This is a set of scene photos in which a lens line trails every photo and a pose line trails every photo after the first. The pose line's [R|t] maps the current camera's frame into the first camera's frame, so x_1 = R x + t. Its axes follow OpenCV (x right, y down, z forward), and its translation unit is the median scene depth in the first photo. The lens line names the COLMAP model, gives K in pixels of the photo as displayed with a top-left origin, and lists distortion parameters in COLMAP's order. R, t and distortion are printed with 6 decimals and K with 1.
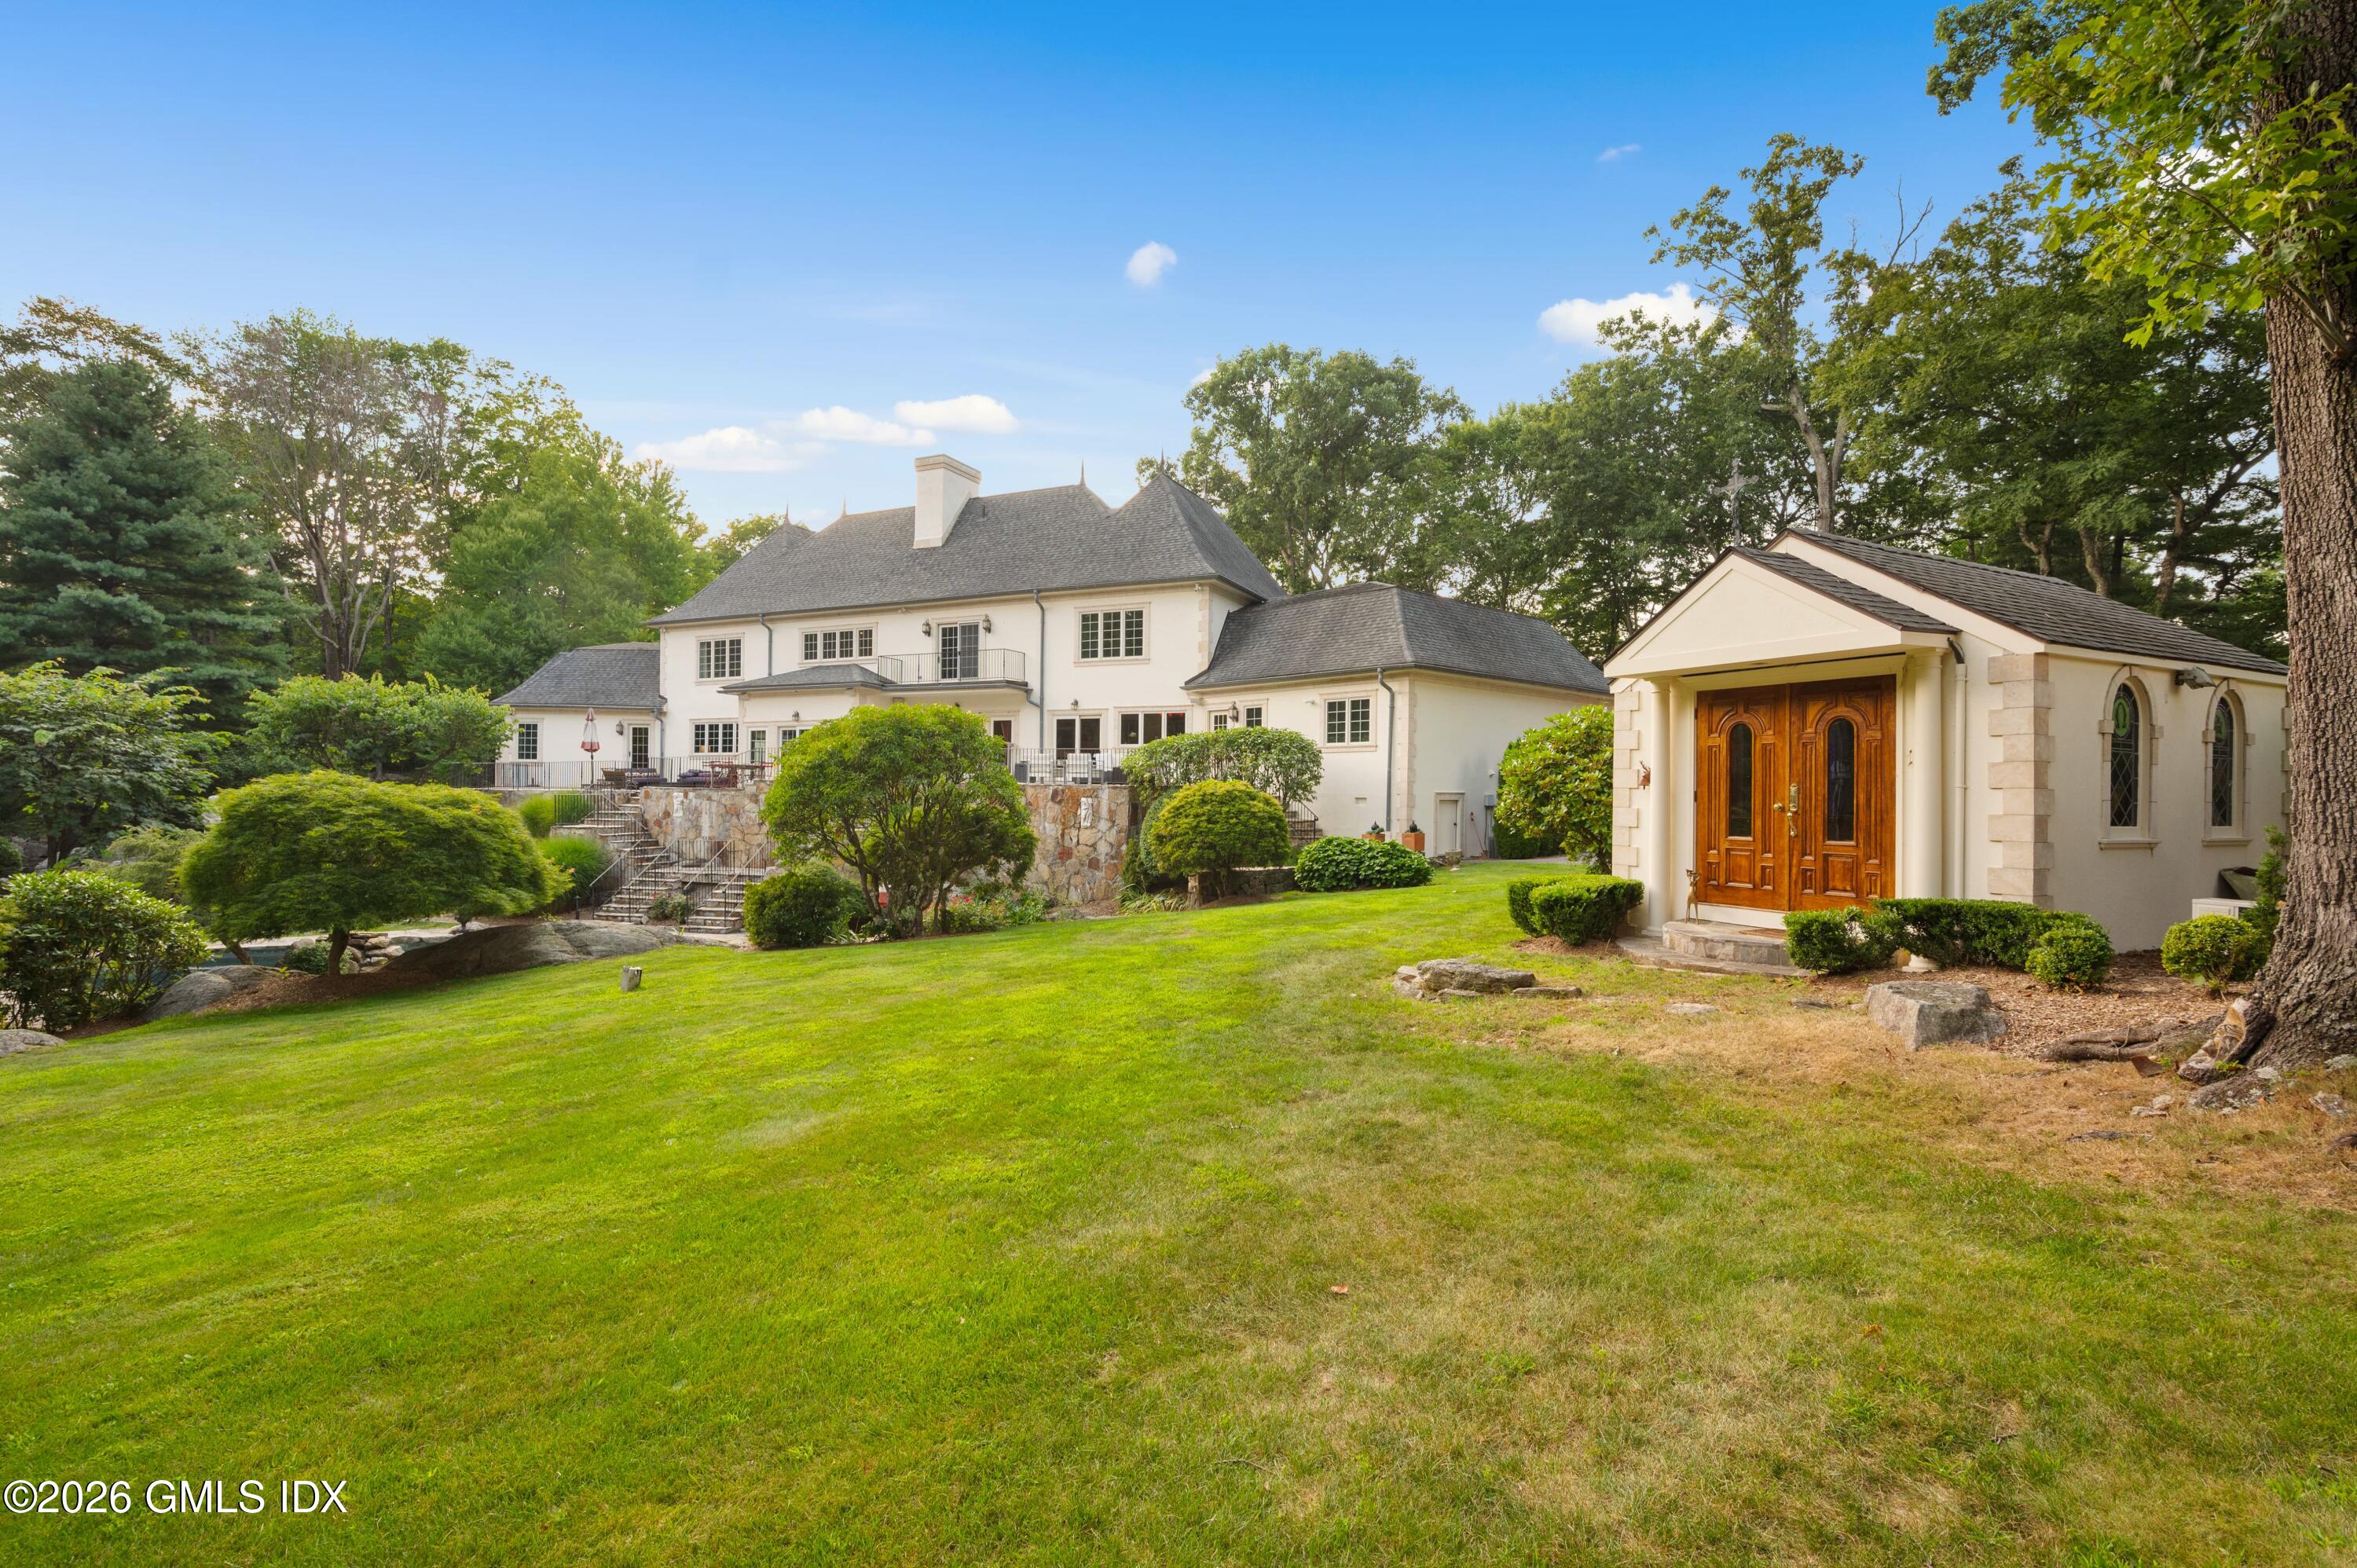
lens RADIAL K [[1241.9, 0, 1178.5], [0, 1241.9, 784.0], [0, 0, 1]] dist [-0.018598, -0.000118]
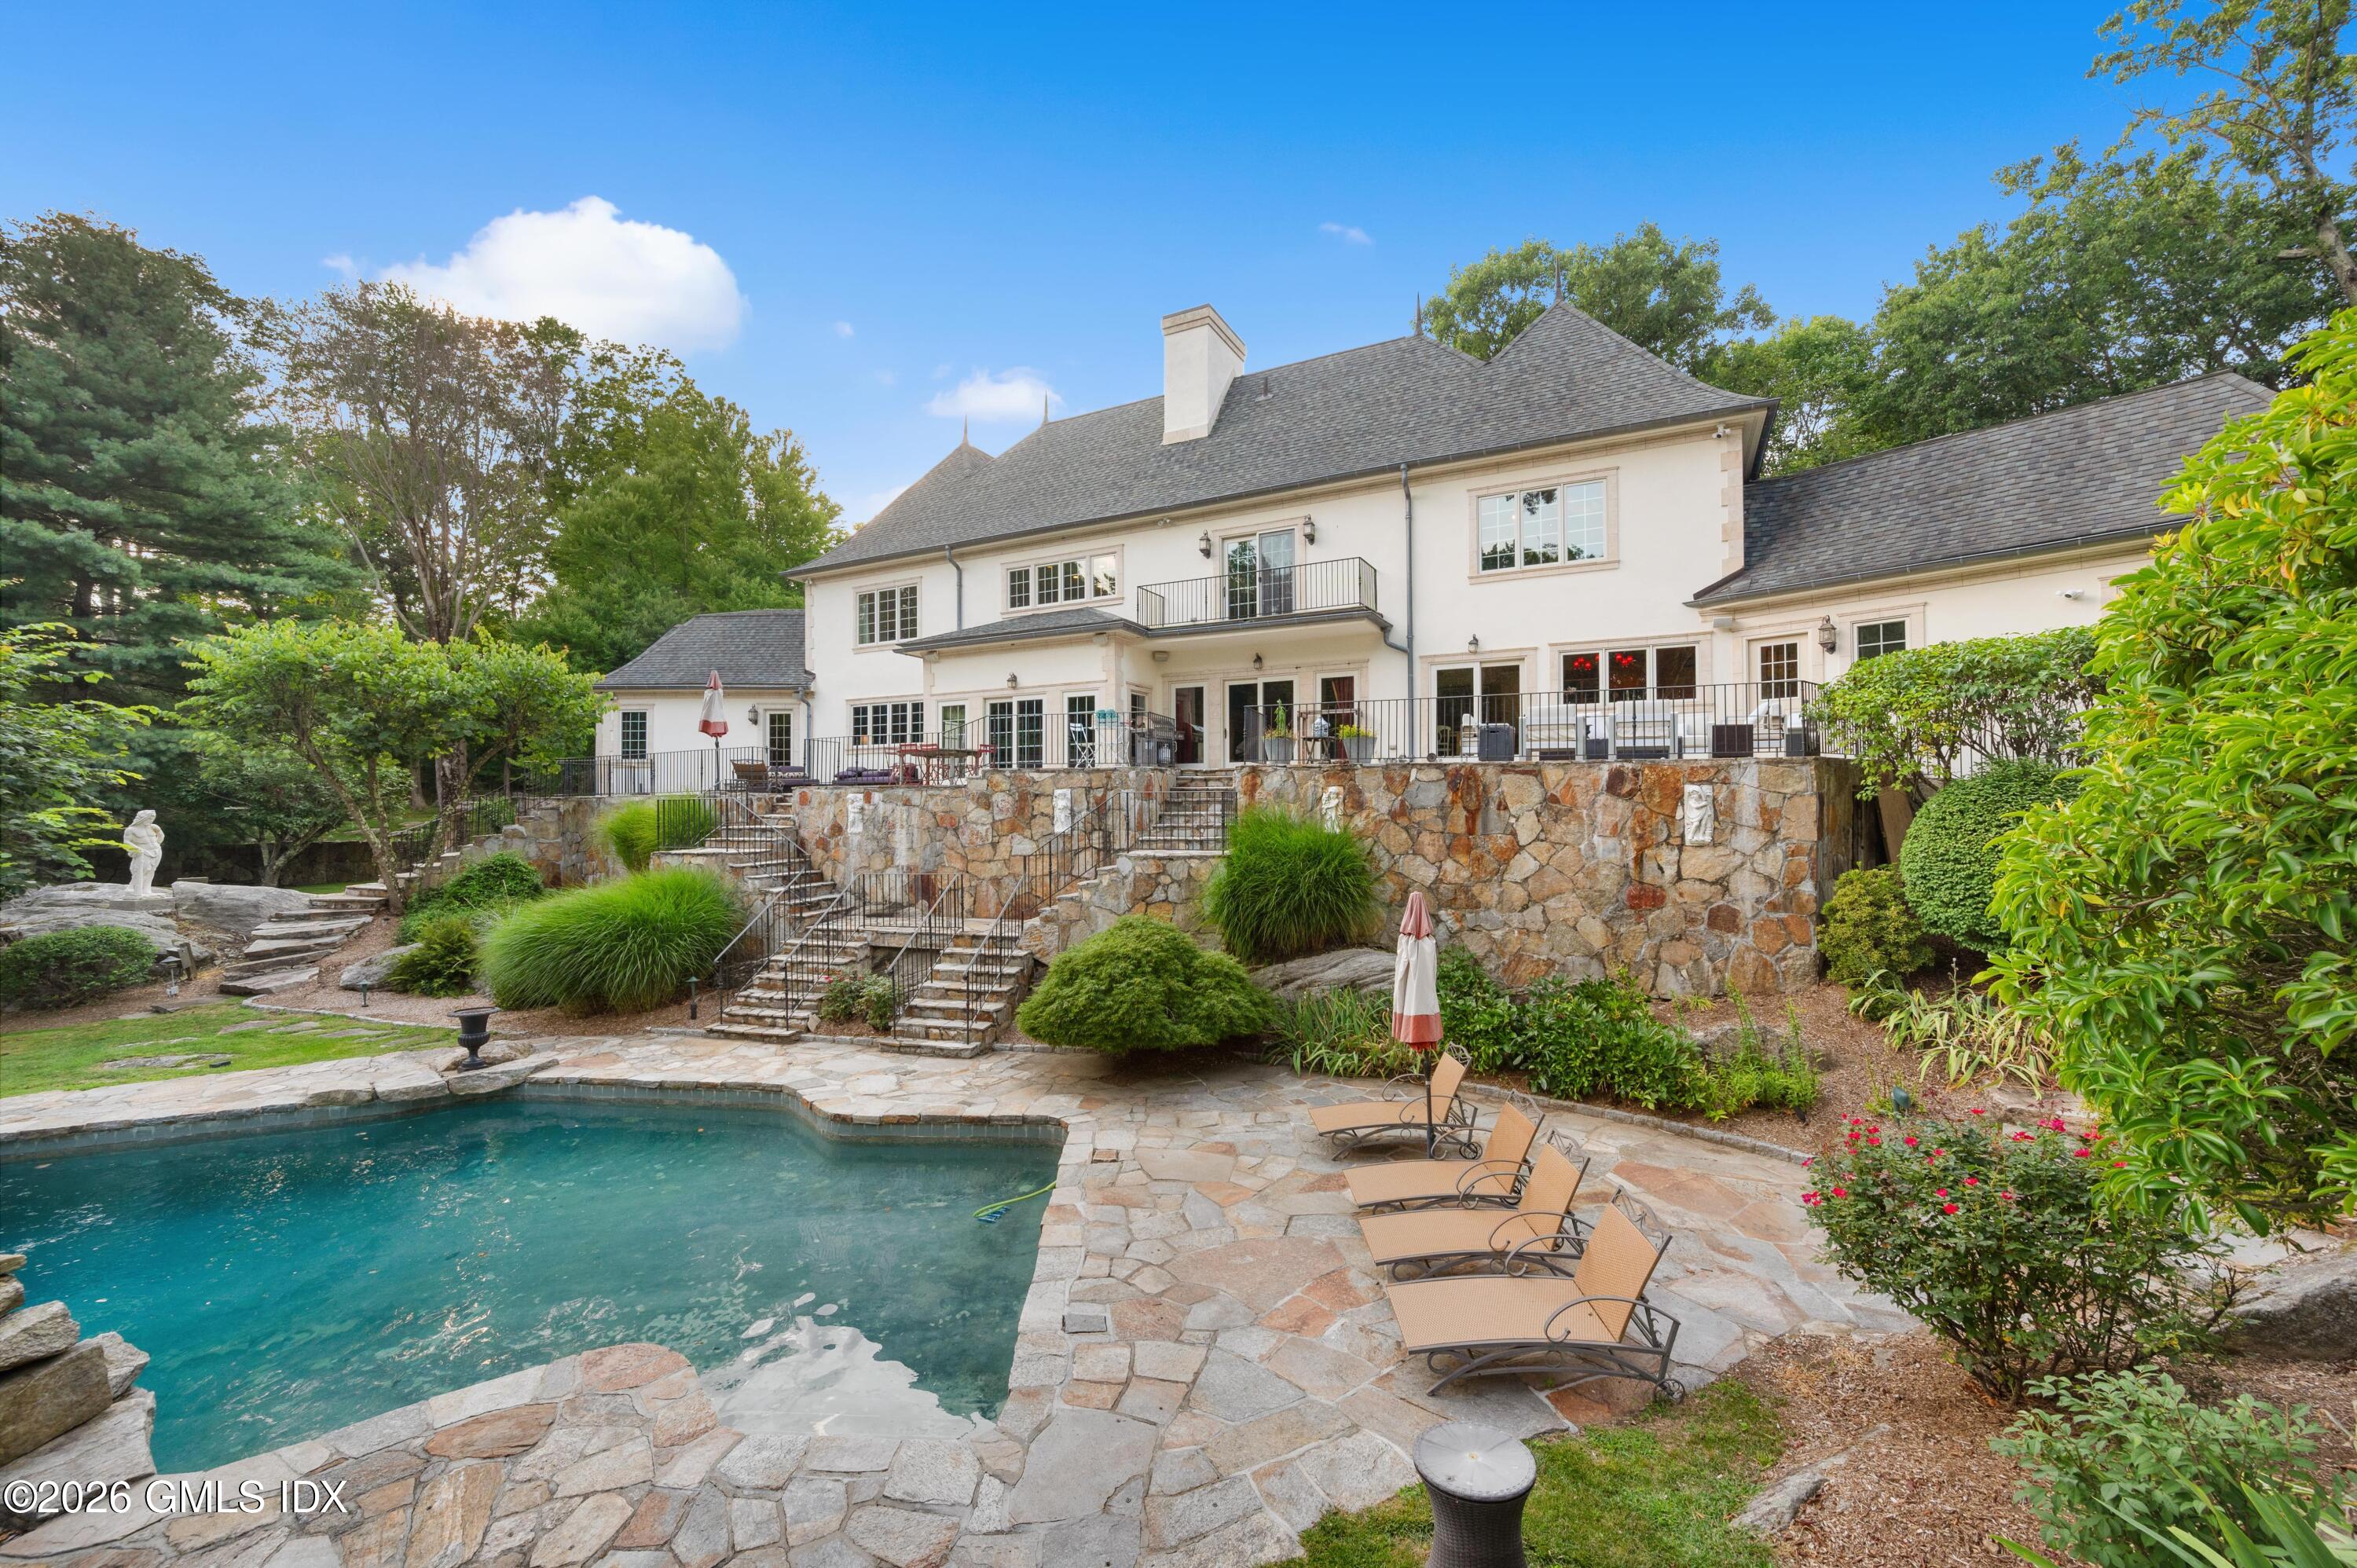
lens RADIAL K [[1161.2, 0, 1178.5], [0, 1161.2, 784.0], [0, 0, 1]] dist [0.002103, -0.014007]
pose [[0.997709, -0.015506, -0.065853, -0.179118], [0.014854, 0.999836, -0.010382, 0.009063], [0.066003, 0.009380, 0.997775, 0.379421]]
